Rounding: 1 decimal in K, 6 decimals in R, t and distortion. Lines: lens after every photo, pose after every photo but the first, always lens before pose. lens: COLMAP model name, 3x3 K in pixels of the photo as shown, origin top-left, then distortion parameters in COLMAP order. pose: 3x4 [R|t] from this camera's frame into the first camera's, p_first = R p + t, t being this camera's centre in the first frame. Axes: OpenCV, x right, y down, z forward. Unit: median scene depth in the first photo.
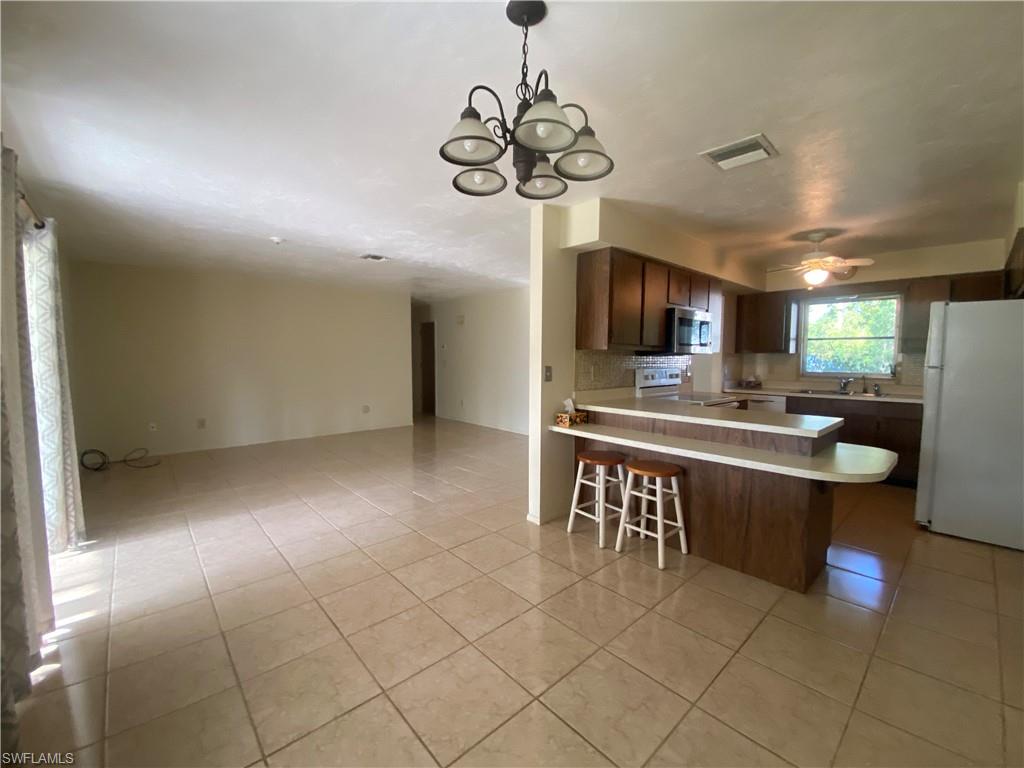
lens RADIAL K [[412.1, 0, 509.5], [0, 412.1, 384.4], [0, 0, 1]] dist [0.018334, -0.020027]
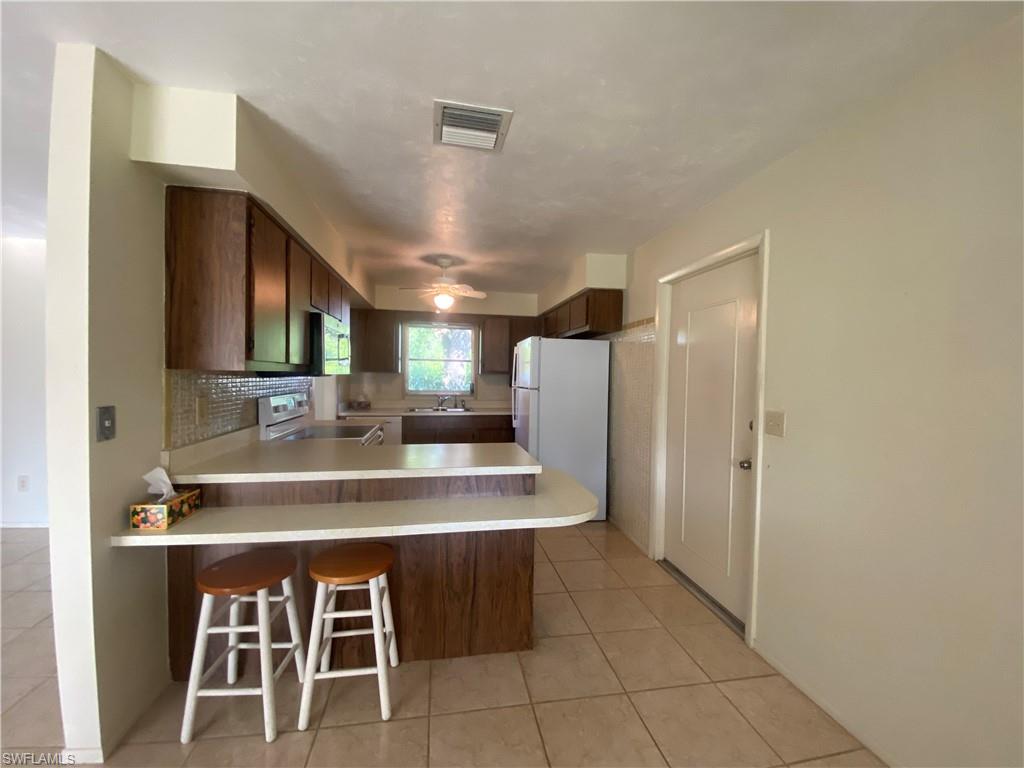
lens RADIAL K [[412.1, 0, 509.5], [0, 412.1, 384.4], [0, 0, 1]] dist [0.018334, -0.020027]
pose [[0.526592, -0.014733, 0.849991, -0.053221], [0.039045, 0.999214, -0.006871, -0.046533], [-0.849221, 0.036806, 0.526753, 0.382191]]
